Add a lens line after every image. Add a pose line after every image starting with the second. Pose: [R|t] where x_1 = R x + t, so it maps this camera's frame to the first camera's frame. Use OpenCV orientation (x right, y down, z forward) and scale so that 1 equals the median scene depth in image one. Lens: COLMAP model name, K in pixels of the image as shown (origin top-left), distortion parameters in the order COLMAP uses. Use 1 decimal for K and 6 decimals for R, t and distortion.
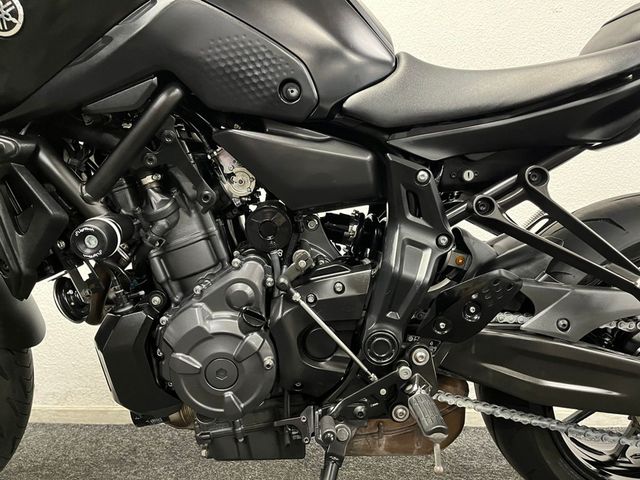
lens RADIAL K [[486.9, 0, 320.0], [0, 486.9, 240.0], [0, 0, 1]] dist [0.064801, -0.107674]
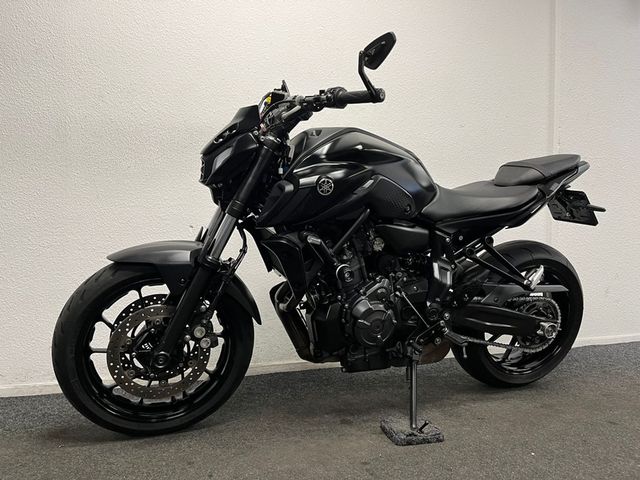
lens RADIAL K [[486.9, 0, 320.0], [0, 486.9, 240.0], [0, 0, 1]] dist [0.064801, -0.107674]
pose [[0.951739, -0.010205, 0.306739, -1.105043], [0.002721, 0.999688, 0.024816, -0.191887], [-0.306897, -0.022784, 0.951470, -1.062014]]
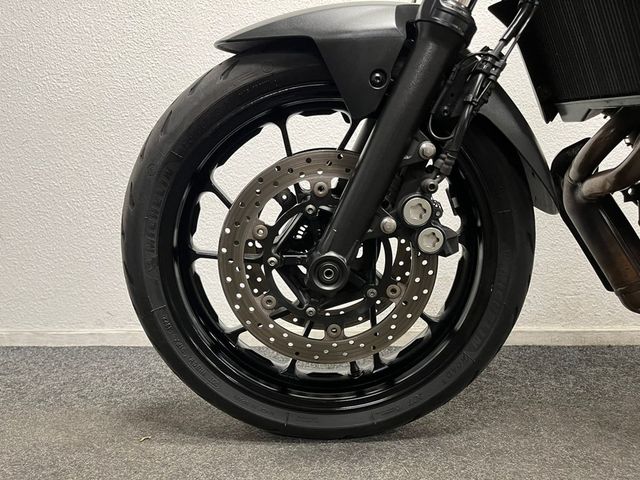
lens RADIAL K [[486.9, 0, 320.0], [0, 486.9, 240.0], [0, 0, 1]] dist [0.064801, -0.107674]
pose [[0.999415, -0.013537, -0.031396, -1.100617], [0.015068, 0.998682, 0.049067, 0.243629], [0.030691, -0.049512, 0.998302, 0.176204]]
